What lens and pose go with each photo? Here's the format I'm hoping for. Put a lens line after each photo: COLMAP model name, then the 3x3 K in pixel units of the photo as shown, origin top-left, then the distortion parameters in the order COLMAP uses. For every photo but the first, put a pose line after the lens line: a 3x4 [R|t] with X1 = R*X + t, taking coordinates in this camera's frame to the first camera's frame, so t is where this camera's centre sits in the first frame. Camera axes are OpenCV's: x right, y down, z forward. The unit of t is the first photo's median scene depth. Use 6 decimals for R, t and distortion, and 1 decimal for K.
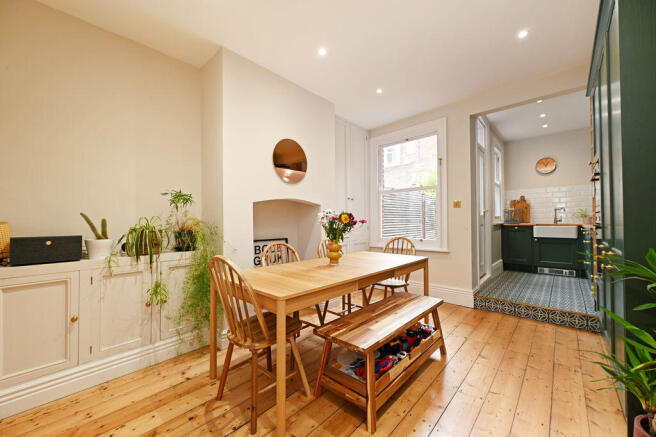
lens RADIAL K [[256.9, 0, 328.0], [0, 256.9, 218.5], [0, 0, 1]] dist [-0.000349, -0.000037]
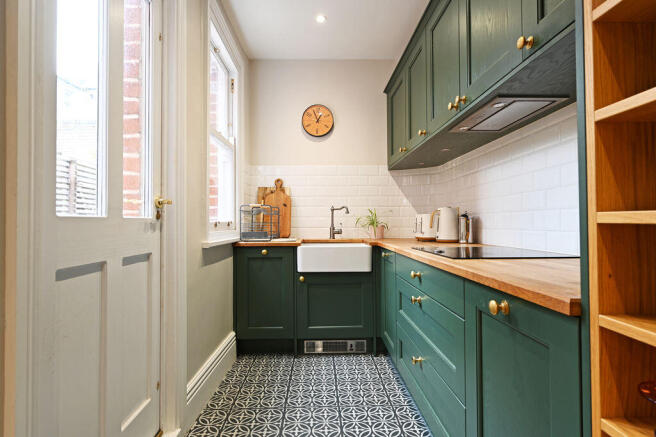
lens RADIAL K [[343.9, 0, 328.0], [0, 343.9, 218.5], [0, 0, 1]] dist [-0.000102, 0.000623]
pose [[0.714658, 0.015232, 0.699308, 0.427199], [-0.008231, 0.999877, -0.013366, -0.009337], [-0.699425, 0.003796, 0.714696, 0.545020]]
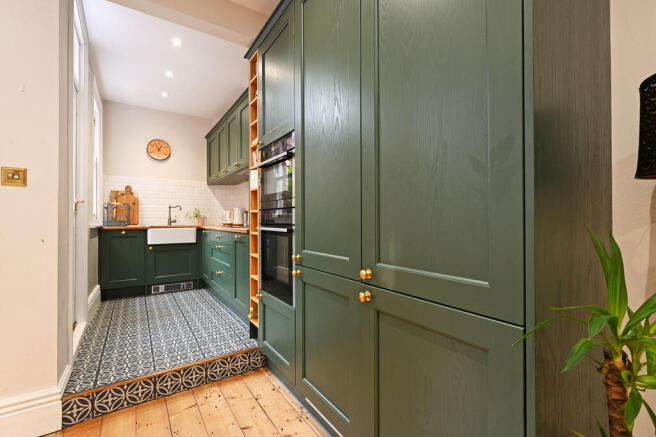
lens RADIAL K [[283.5, 0, 328.0], [0, 283.5, 218.5], [0, 0, 1]] dist [-0.002545, -0.000064]
pose [[0.225396, 0.011459, 0.974200, 0.148927], [-0.008654, 0.999915, -0.009759, 0.003730], [-0.974229, -0.006231, 0.225476, 0.334325]]
